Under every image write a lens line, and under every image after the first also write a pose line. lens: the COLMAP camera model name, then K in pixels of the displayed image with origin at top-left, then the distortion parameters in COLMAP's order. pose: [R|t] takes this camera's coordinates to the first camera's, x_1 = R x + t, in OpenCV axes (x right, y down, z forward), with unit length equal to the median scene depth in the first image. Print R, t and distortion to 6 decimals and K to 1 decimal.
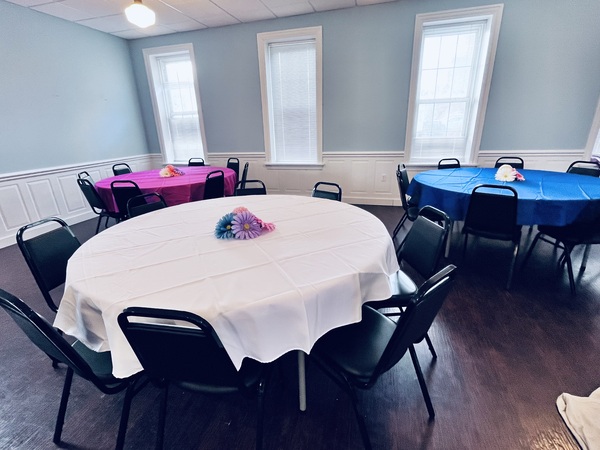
lens RADIAL K [[279.2, 0, 300.0], [0, 279.2, 225.0], [0, 0, 1]] dist [0.000555, 0.000106]
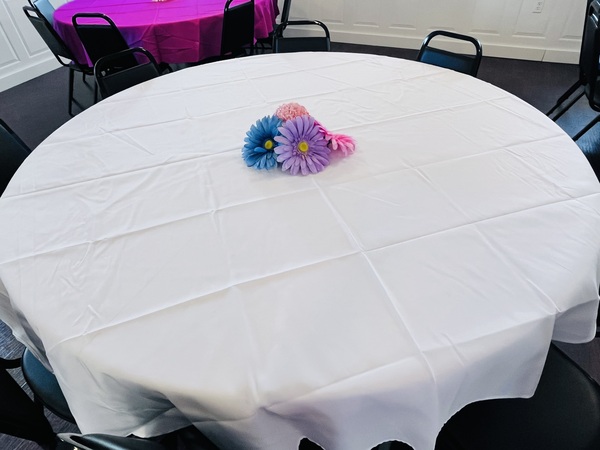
lens RADIAL K [[373.4, 0, 300.0], [0, 373.4, 225.0], [0, 0, 1]] dist [0.000432, 0.001114]
pose [[0.988285, 0.092614, -0.121306, -0.098757], [-0.038536, 0.920506, 0.388824, -0.127063], [0.147673, -0.379594, 0.913291, 0.312475]]
